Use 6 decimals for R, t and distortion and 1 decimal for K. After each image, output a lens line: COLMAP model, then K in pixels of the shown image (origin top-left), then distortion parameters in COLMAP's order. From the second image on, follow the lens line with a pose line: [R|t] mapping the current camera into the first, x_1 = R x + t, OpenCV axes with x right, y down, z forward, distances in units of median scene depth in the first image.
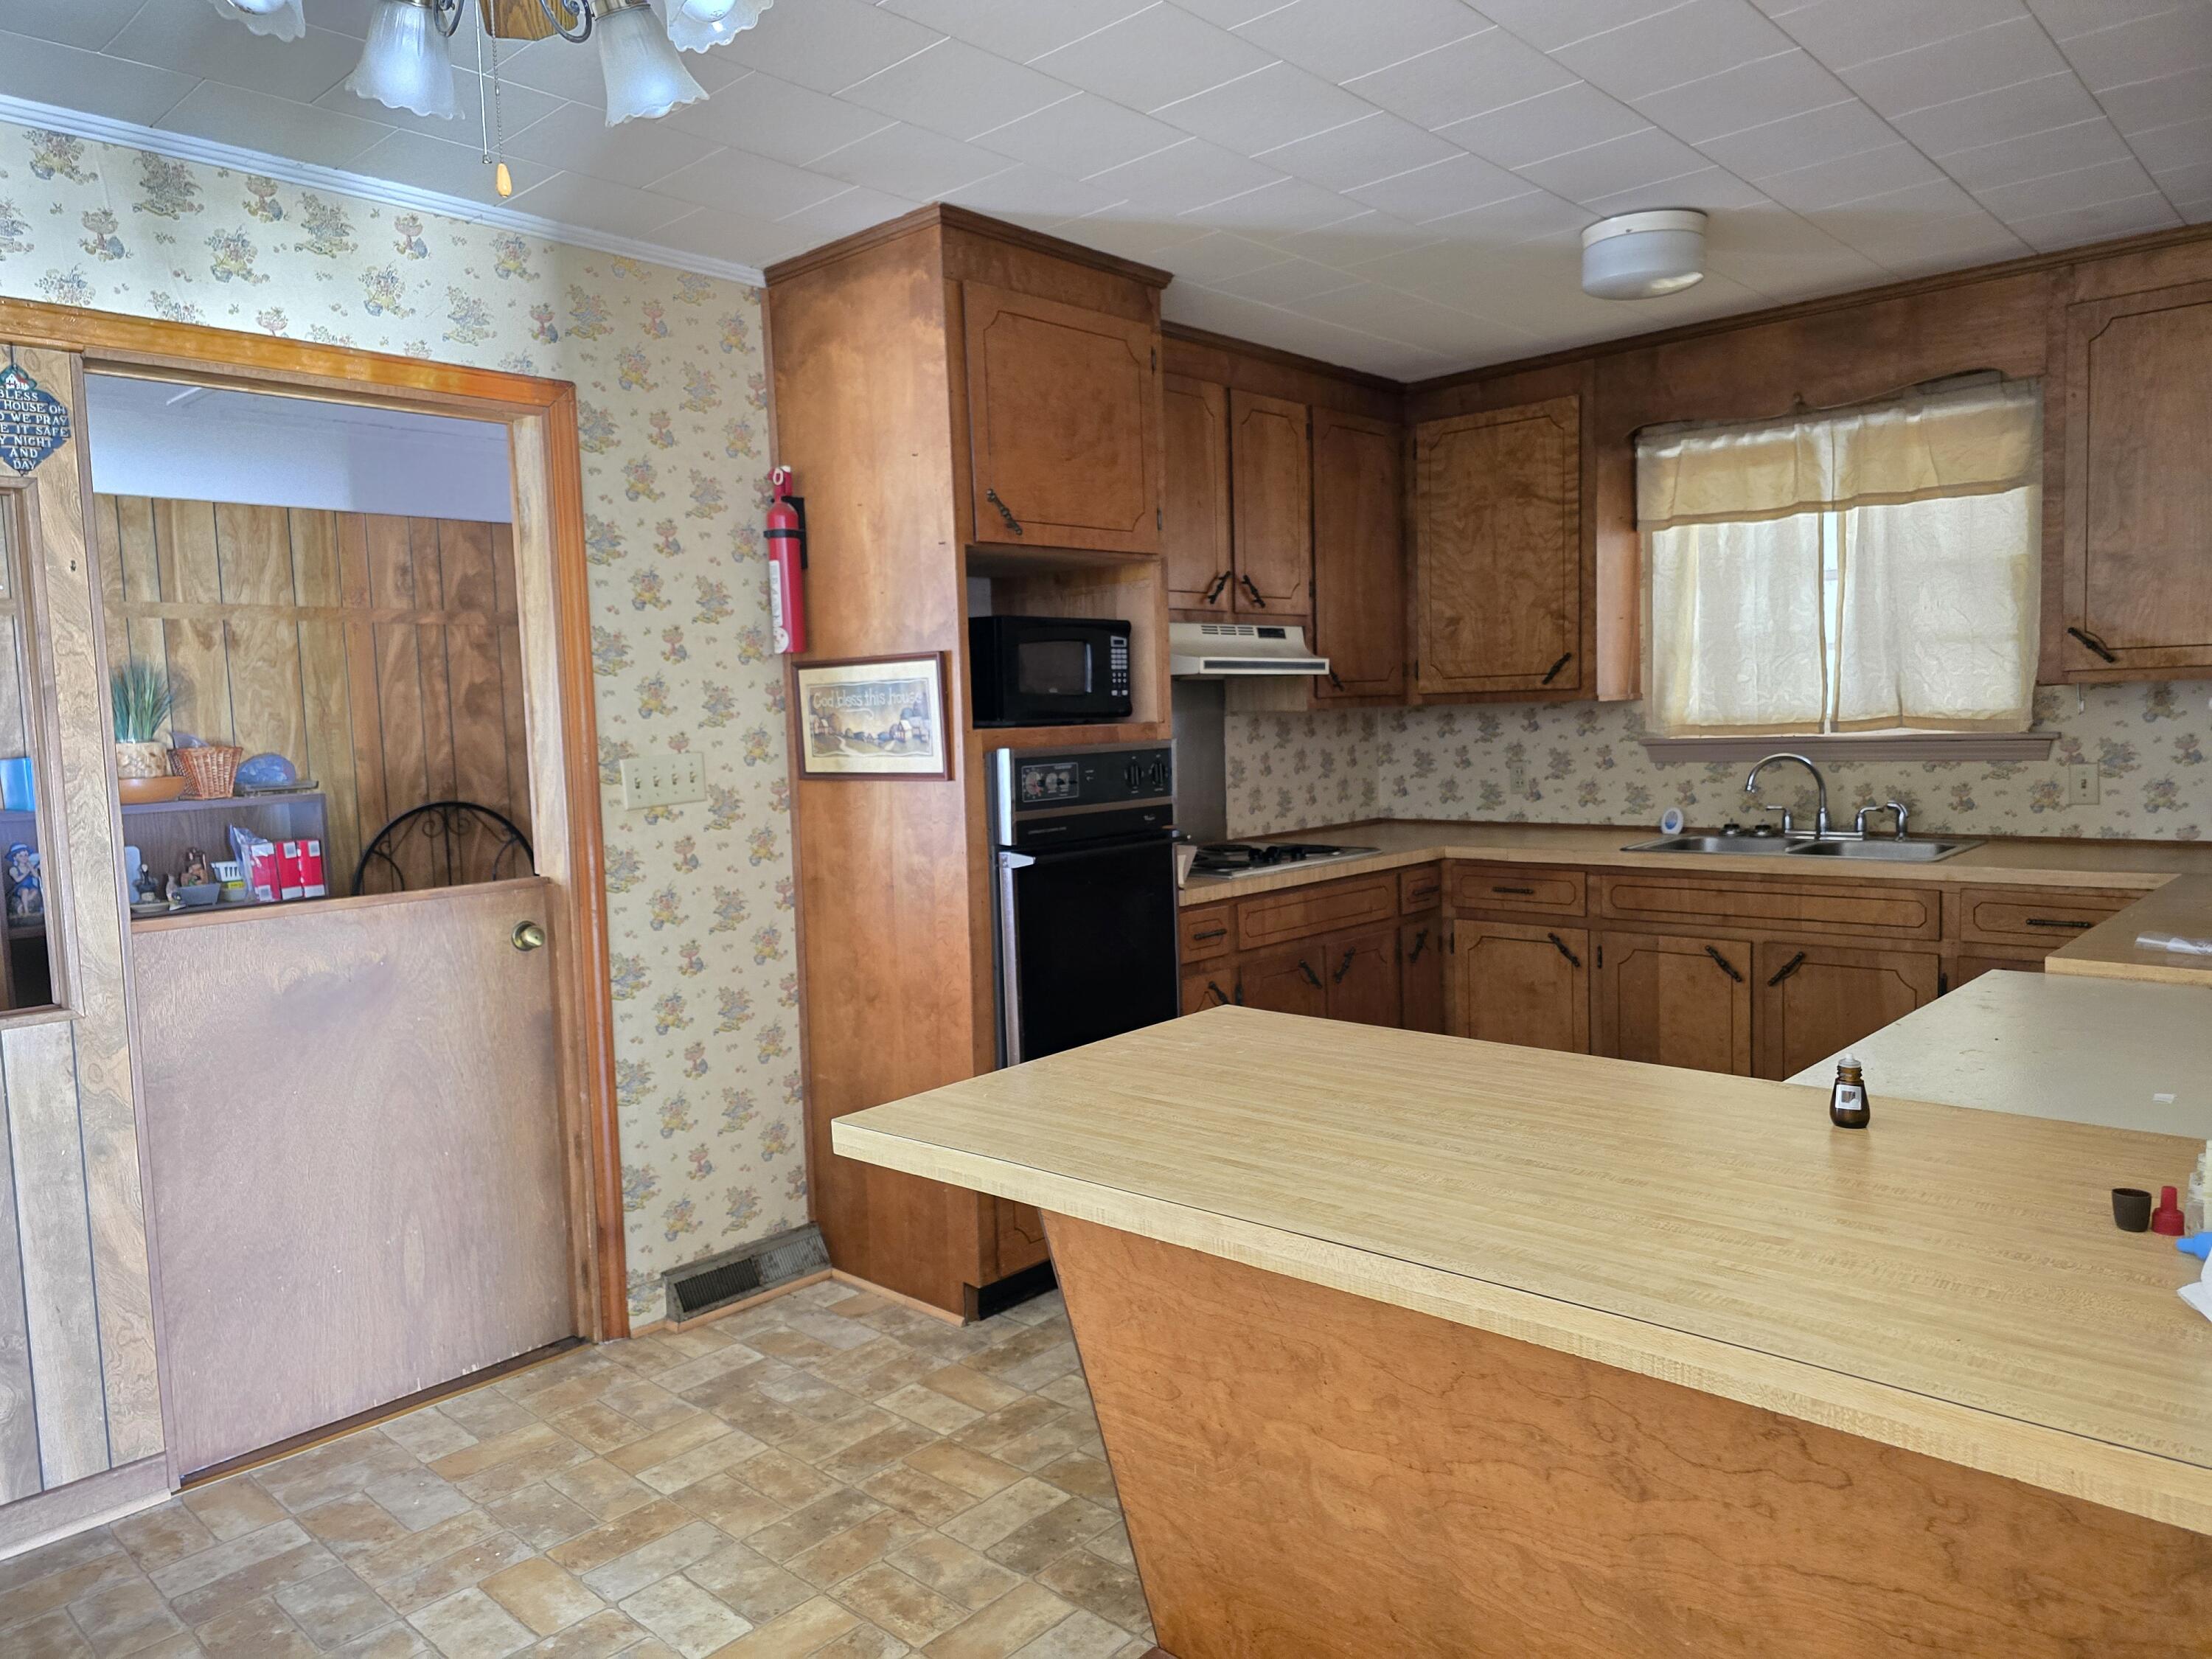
lens RADIAL K [[1483.2, 0, 1106.0], [0, 1483.2, 829.5], [0, 0, 1]] dist [0.061310, -0.093266]
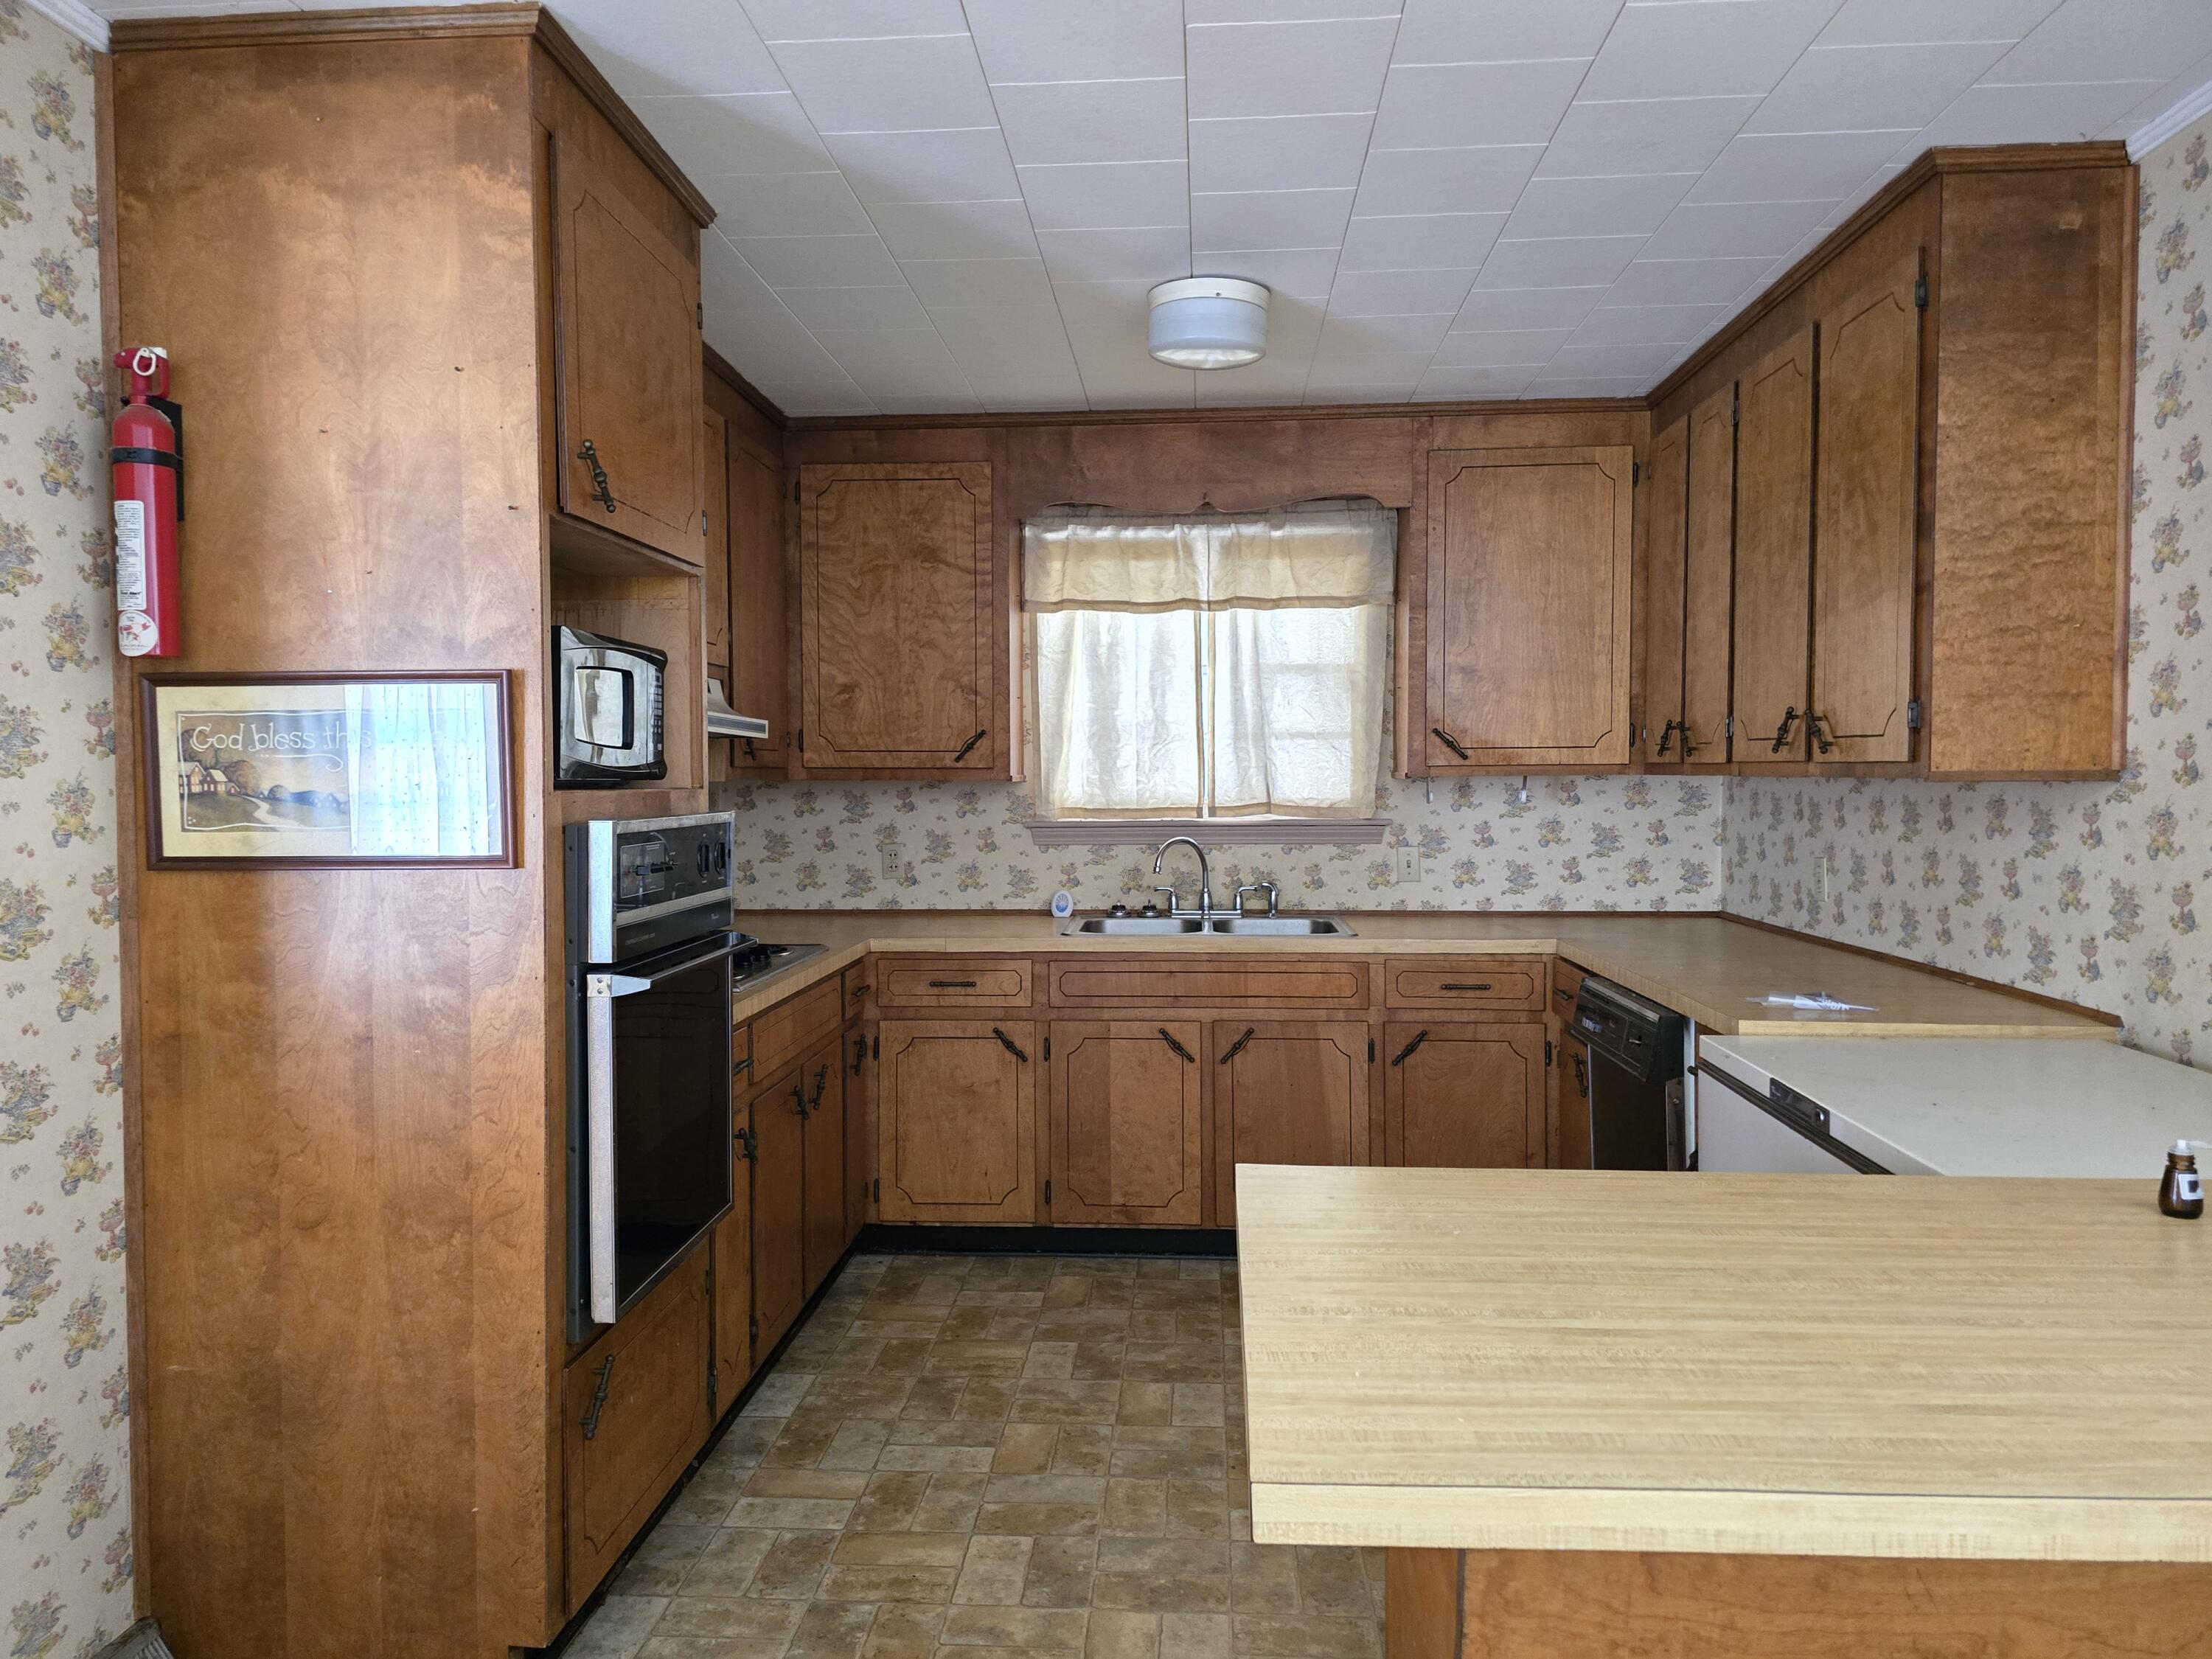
lens RADIAL K [[1472.4, 0, 1103.9], [0, 1472.4, 826.7], [0, 0, 1]] dist [0.058885, -0.058141]
pose [[0.778168, 0.009219, 0.627989, -0.271034], [0.028181, 0.998373, -0.049577, -0.010053], [-0.627424, 0.056277, 0.776641, 0.281649]]
